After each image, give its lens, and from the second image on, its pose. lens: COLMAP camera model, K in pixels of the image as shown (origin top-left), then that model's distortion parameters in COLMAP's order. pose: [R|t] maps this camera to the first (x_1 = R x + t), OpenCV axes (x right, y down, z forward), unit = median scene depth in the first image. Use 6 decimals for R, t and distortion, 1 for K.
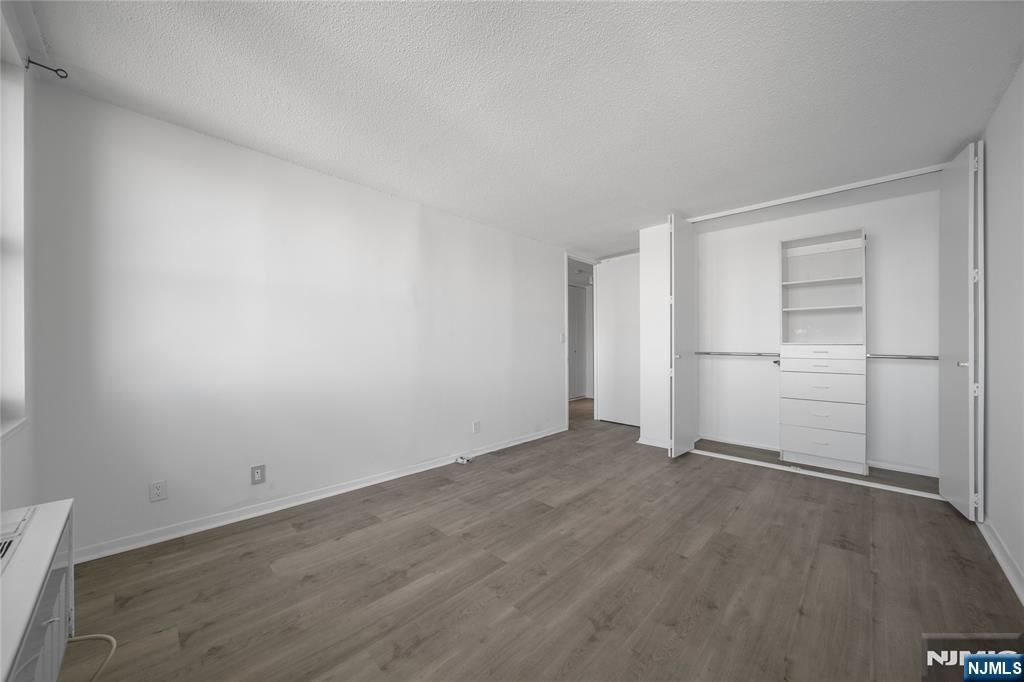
lens RADIAL K [[368.0, 0, 510.3], [0, 368.0, 343.7], [0, 0, 1]] dist [-0.000959, -0.000023]
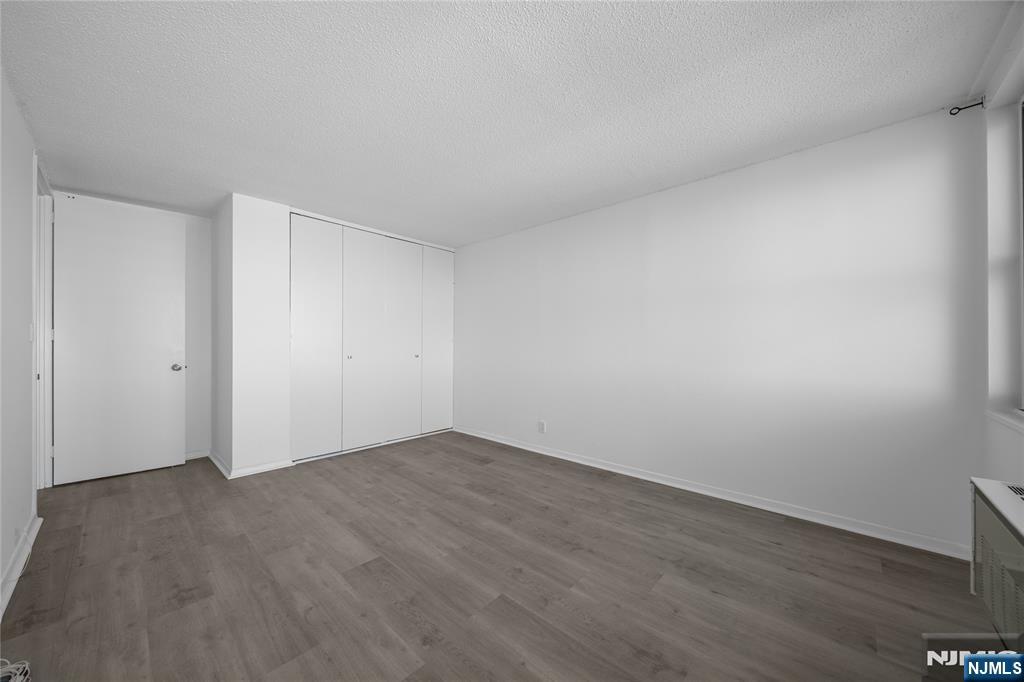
lens RADIAL K [[368.0, 0, 510.3], [0, 368.0, 343.7], [0, 0, 1]] dist [-0.000959, -0.000023]
pose [[-0.029524, 0.004664, 0.999553, -0.732247], [-0.002067, 0.999987, -0.004727, 0.001407], [-0.999562, -0.002206, -0.029514, 0.829176]]
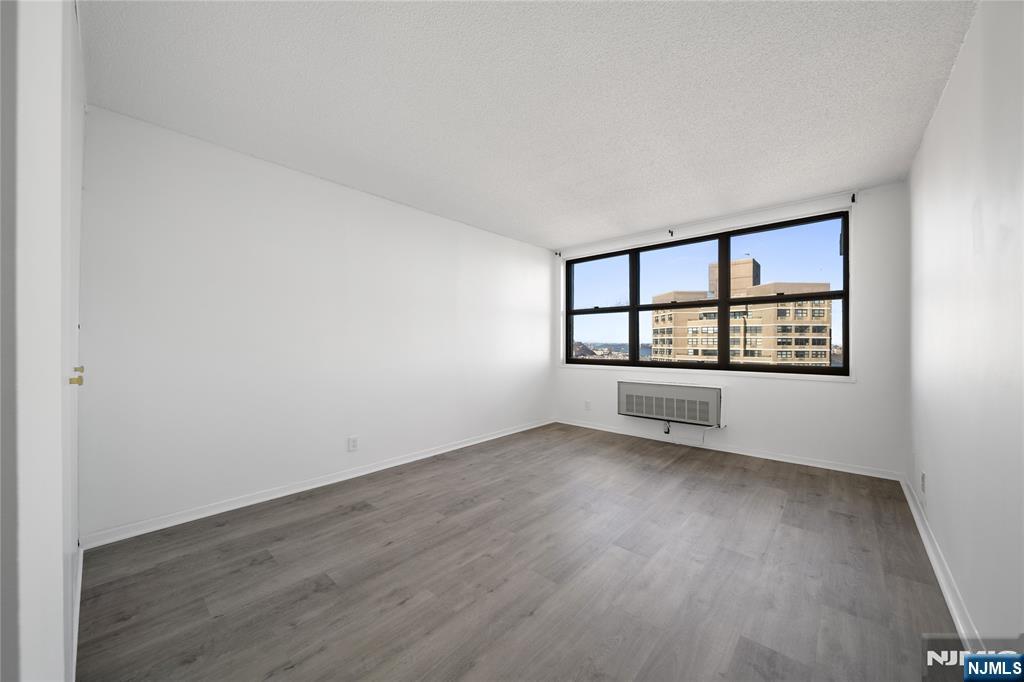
lens RADIAL K [[368.0, 0, 510.3], [0, 368.0, 343.7], [0, 0, 1]] dist [-0.000959, -0.000023]
pose [[-0.999200, -0.000498, -0.039987, 0.416338], [-0.000605, 0.999996, 0.002668, 0.003817], [0.039985, 0.002690, -0.999197, 1.983159]]
